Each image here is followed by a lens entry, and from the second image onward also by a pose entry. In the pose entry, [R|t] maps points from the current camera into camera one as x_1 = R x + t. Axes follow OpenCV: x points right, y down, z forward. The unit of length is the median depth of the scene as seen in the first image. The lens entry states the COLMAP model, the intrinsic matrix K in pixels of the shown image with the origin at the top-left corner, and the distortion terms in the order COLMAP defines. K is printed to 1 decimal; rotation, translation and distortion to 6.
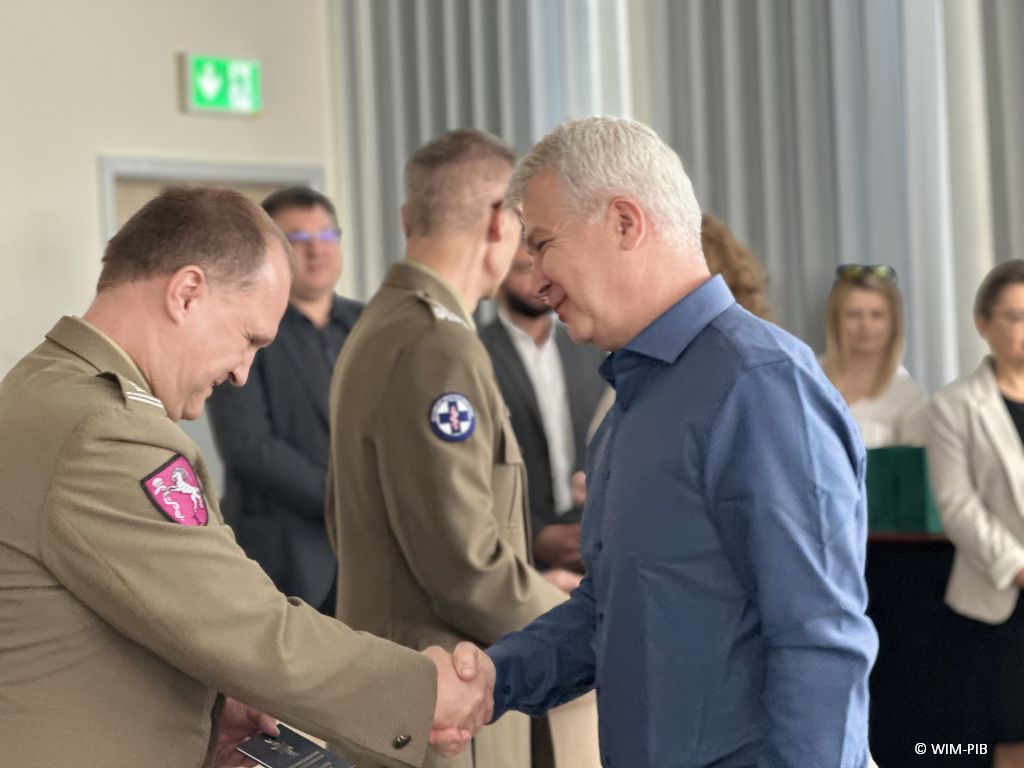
lens RADIAL K [[2109.4, 0, 518.0], [0, 2109.4, 386.8], [0, 0, 1]] dist [0.086017, 0.000000]
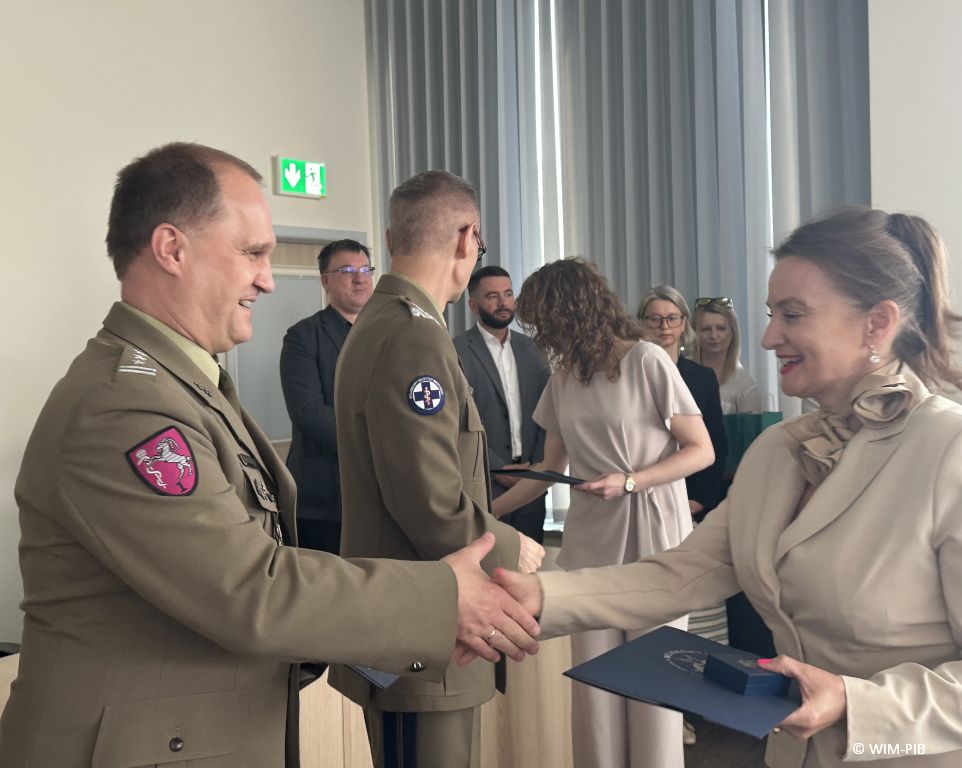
lens RADIAL K [[1284.2, 0, 470.6], [0, 1284.2, 366.9], [0, 0, 1]] dist [-0.029292, 0.000000]
pose [[0.999767, 0.012829, -0.017358, 0.008310], [-0.012946, 0.999894, -0.006648, 0.002089], [0.017271, 0.006872, 0.999827, 0.239345]]
